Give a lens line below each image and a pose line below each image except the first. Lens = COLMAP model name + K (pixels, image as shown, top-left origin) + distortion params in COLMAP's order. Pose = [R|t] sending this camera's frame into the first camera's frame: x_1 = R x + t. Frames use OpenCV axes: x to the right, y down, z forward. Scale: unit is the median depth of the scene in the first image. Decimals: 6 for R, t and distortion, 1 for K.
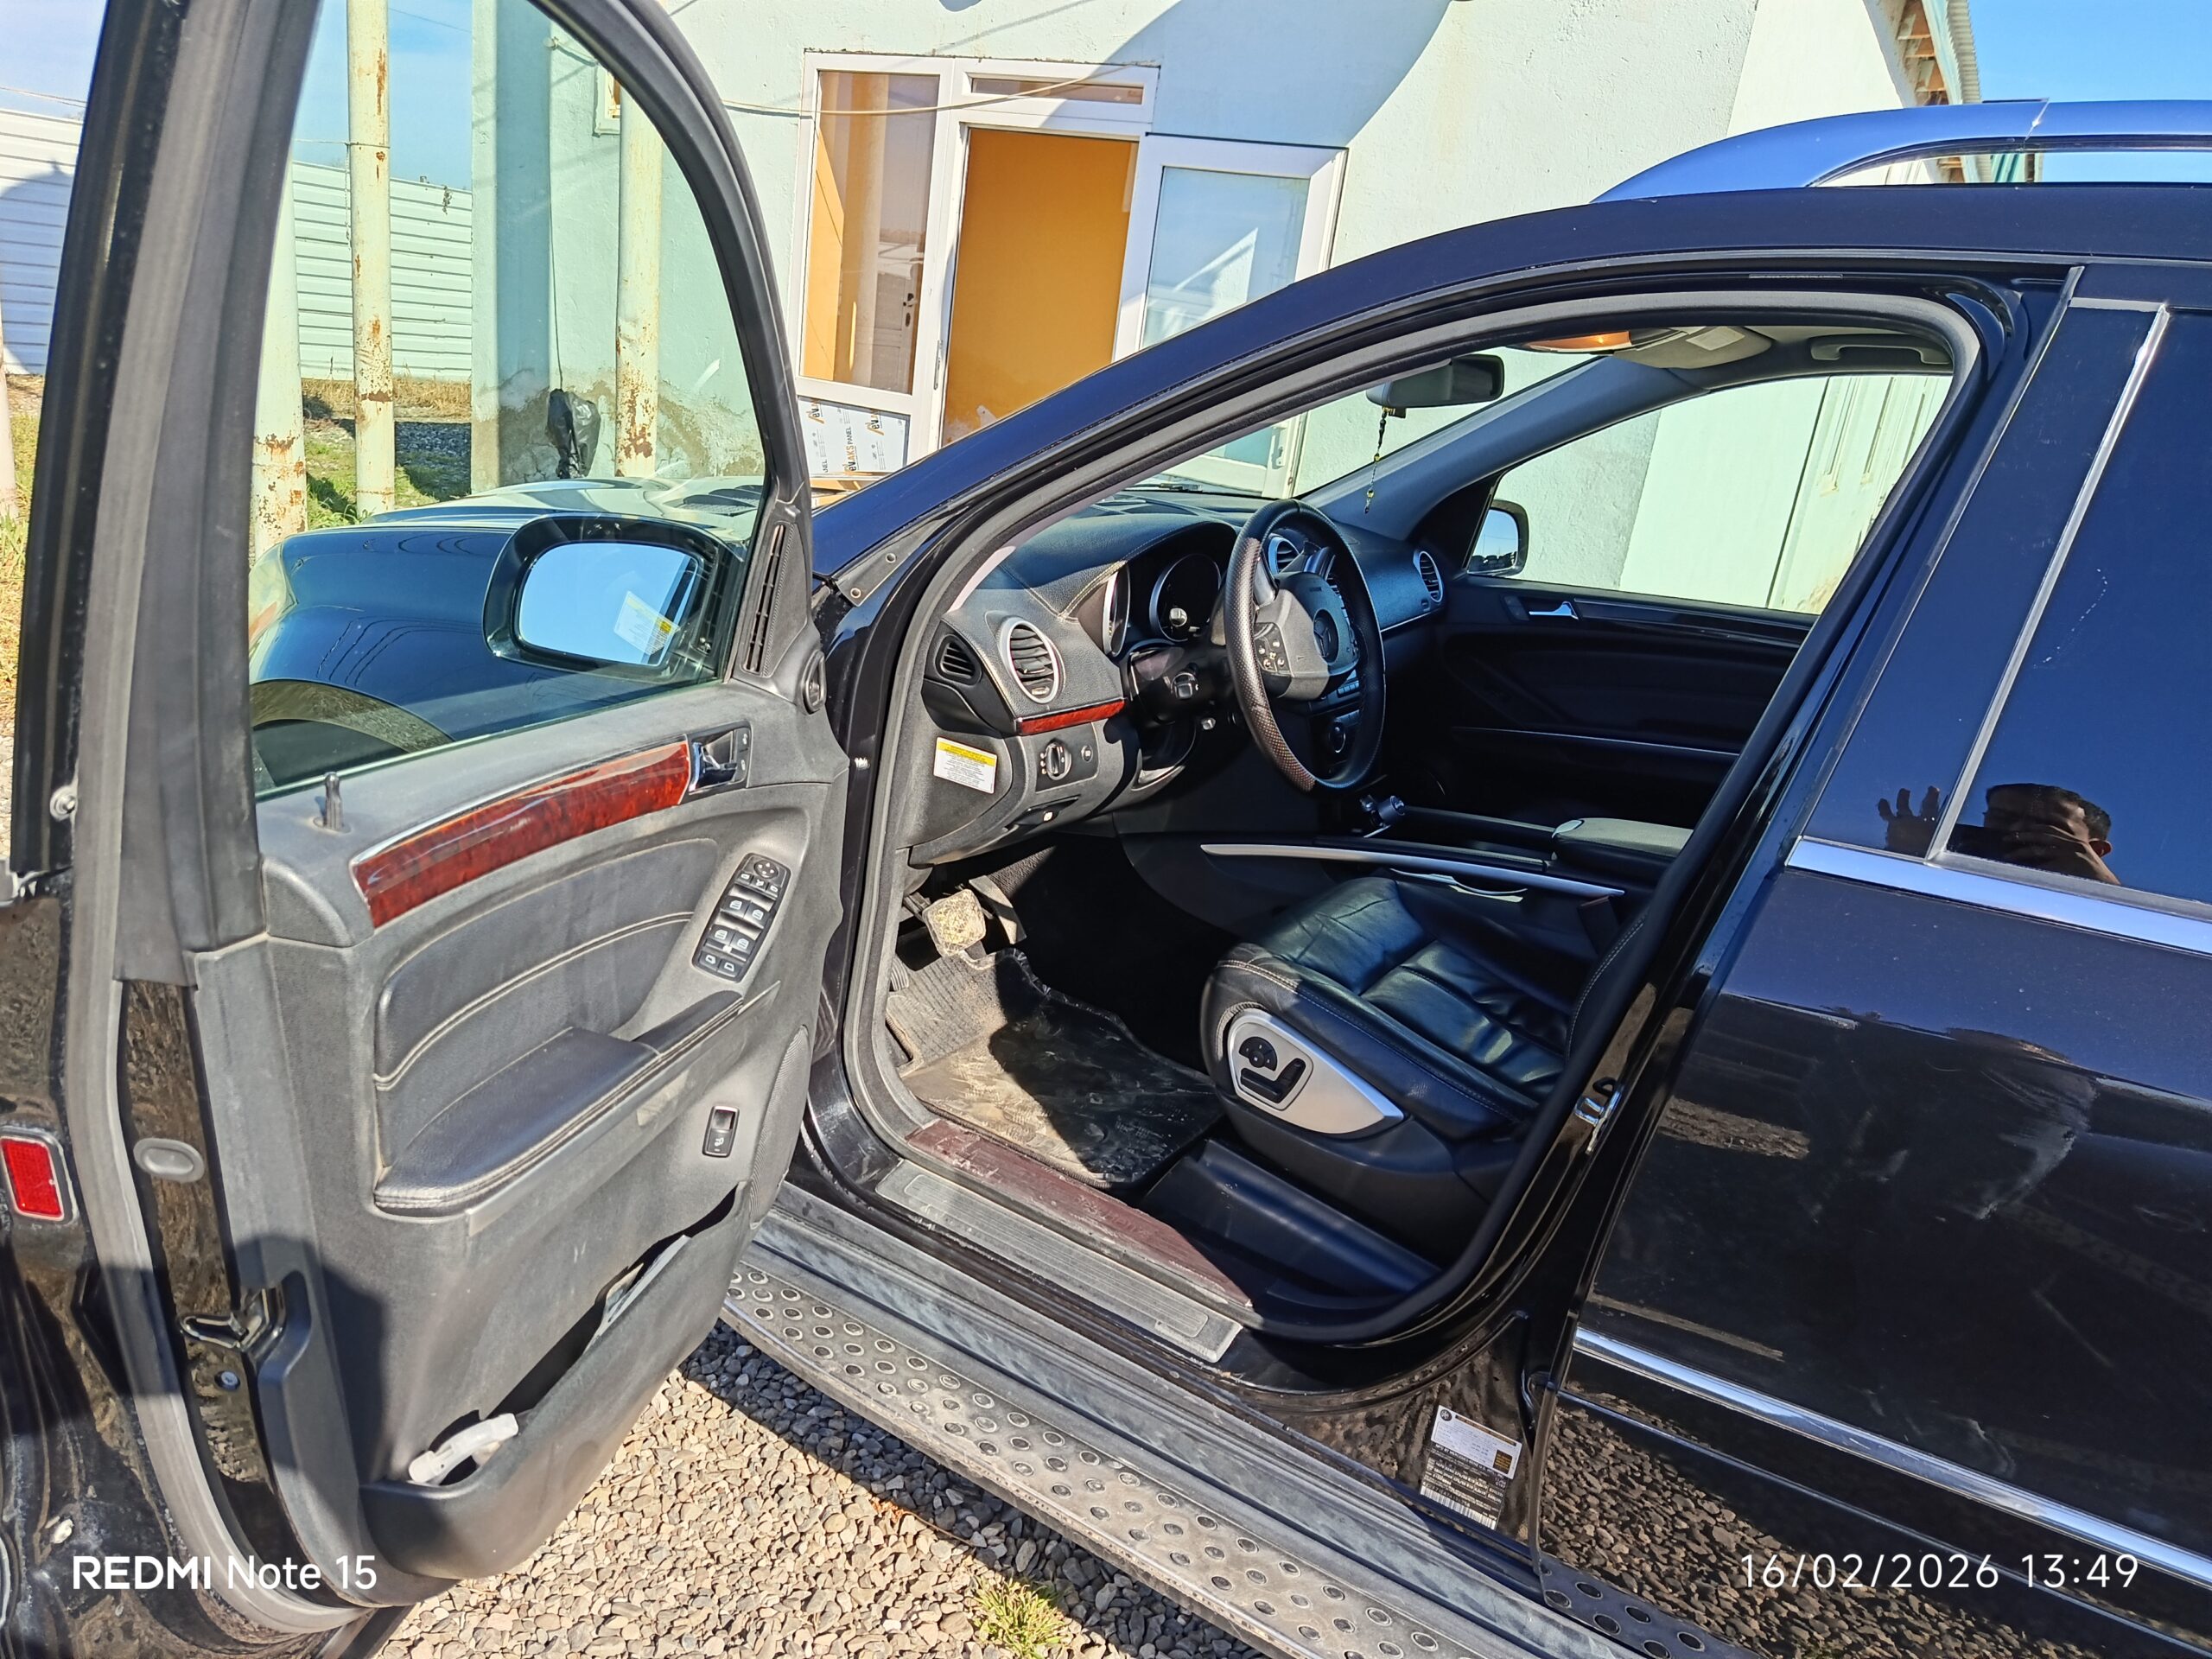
lens RADIAL K [[1529.6, 0, 1105.8], [0, 1529.6, 855.4], [0, 0, 1]] dist [-0.008542, -0.005823]
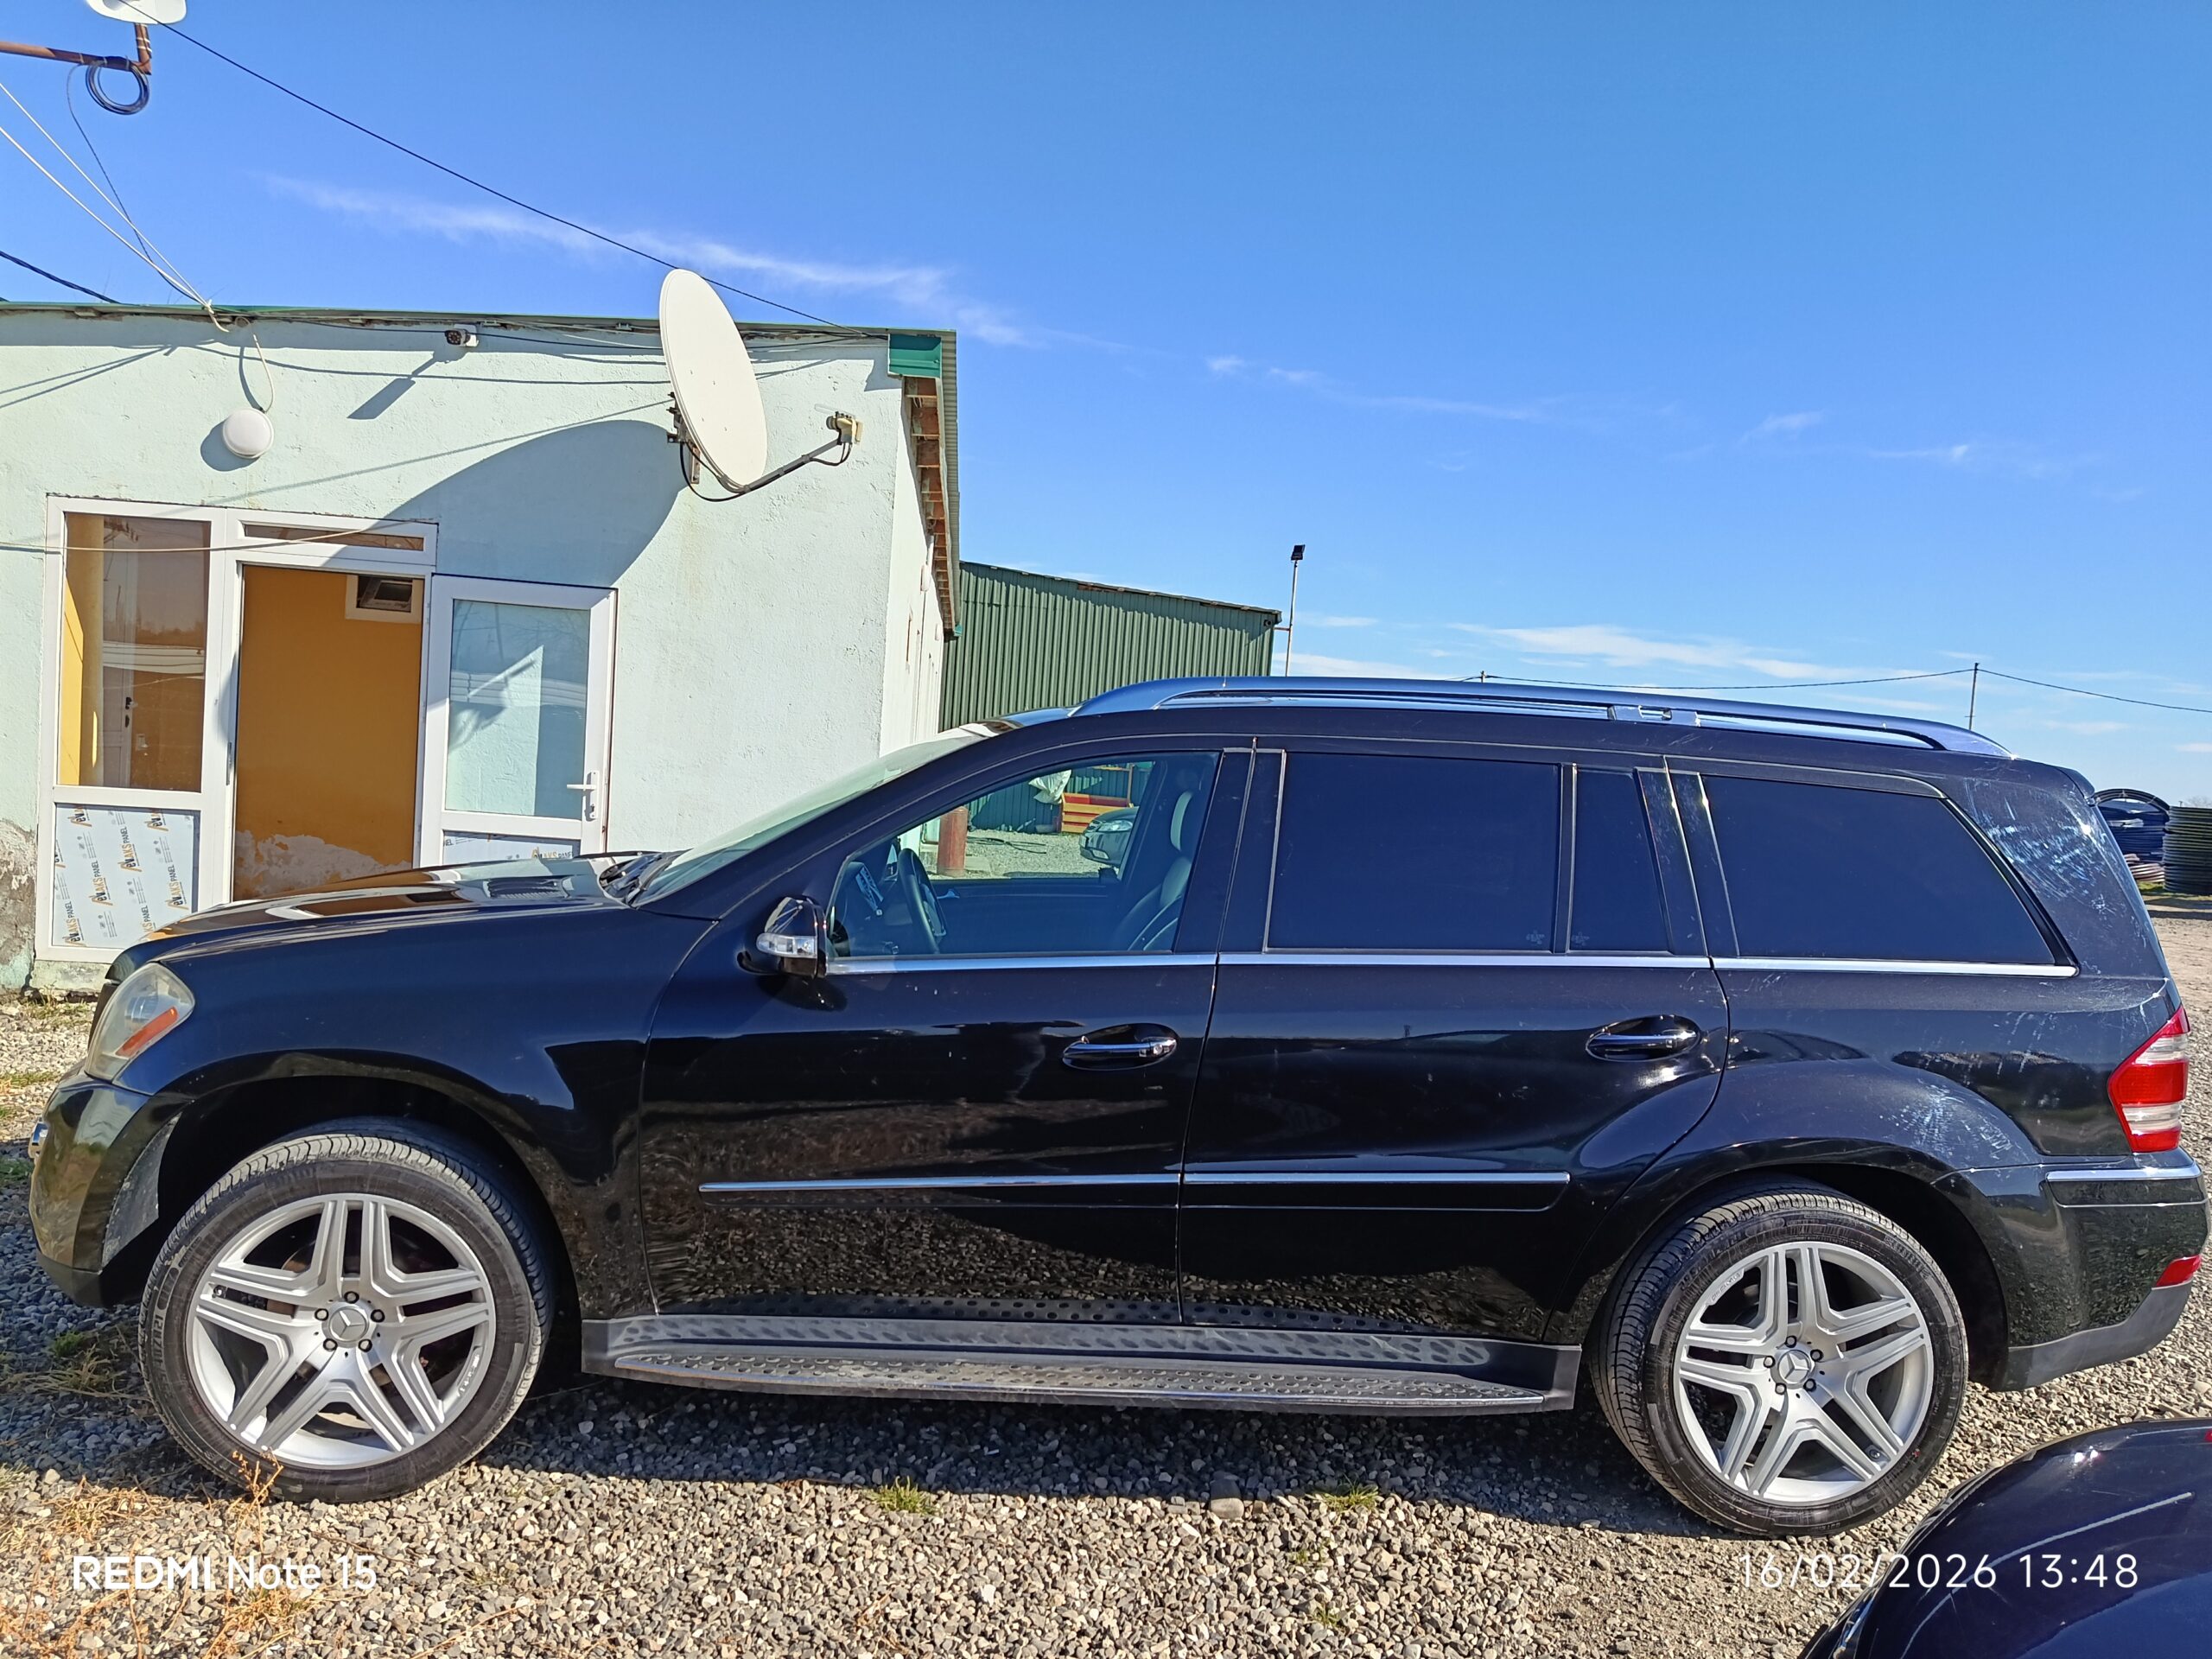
lens RADIAL K [[1535.4, 0, 1106.0], [0, 1535.4, 829.5], [0, 0, 1]] dist [0.001195, -0.082739]
pose [[0.808245, -0.103356, 0.579705, -0.250553], [0.225956, 0.963548, -0.143244, 0.024116], [-0.543769, 0.246764, 0.802136, -0.218828]]
